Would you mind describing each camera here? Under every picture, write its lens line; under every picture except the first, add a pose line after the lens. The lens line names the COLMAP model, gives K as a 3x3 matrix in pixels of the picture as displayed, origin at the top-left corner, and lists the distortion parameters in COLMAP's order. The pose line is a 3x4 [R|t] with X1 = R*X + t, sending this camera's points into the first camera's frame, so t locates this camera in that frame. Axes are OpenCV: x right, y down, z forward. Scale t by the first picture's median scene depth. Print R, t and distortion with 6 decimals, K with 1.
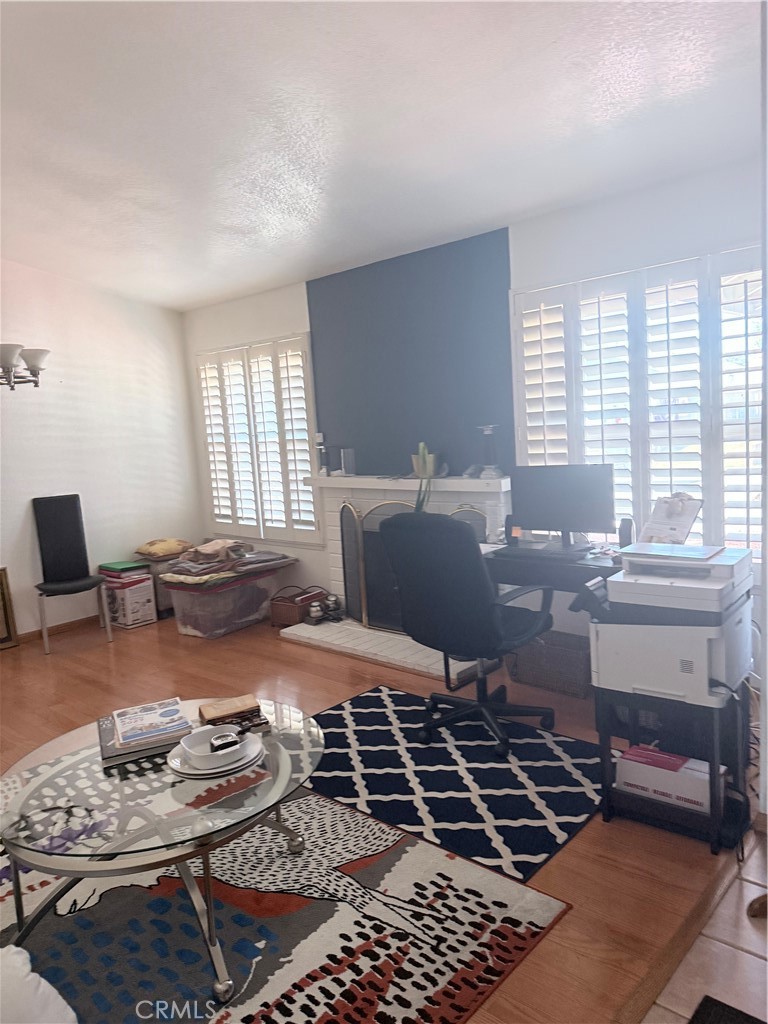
lens RADIAL K [[726.9, 0, 383.0], [0, 726.9, 514.1], [0, 0, 1]] dist [0.065813, -0.100910]
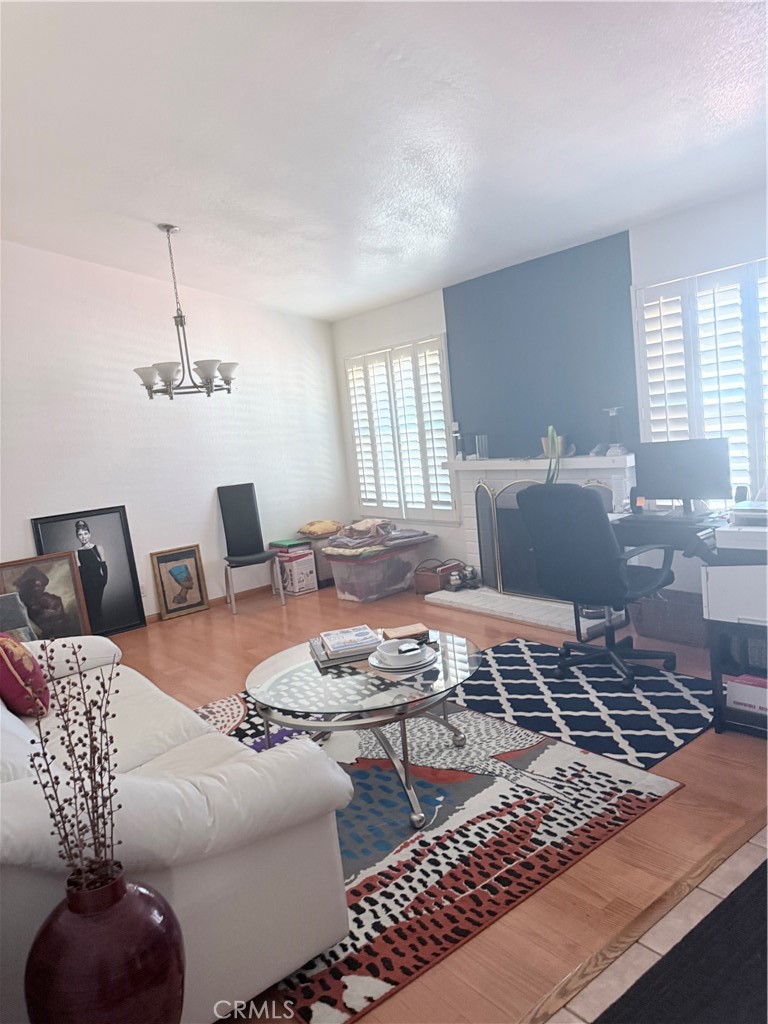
lens RADIAL K [[726.4, 0, 376.4], [0, 726.4, 512.7], [0, 0, 1]] dist [0.158986, -0.314247]
pose [[0.984807, -0.016652, -0.172855, -0.025465], [0.017849, 0.999826, 0.005373, 0.034077], [0.172735, -0.008377, 0.984933, -0.235287]]
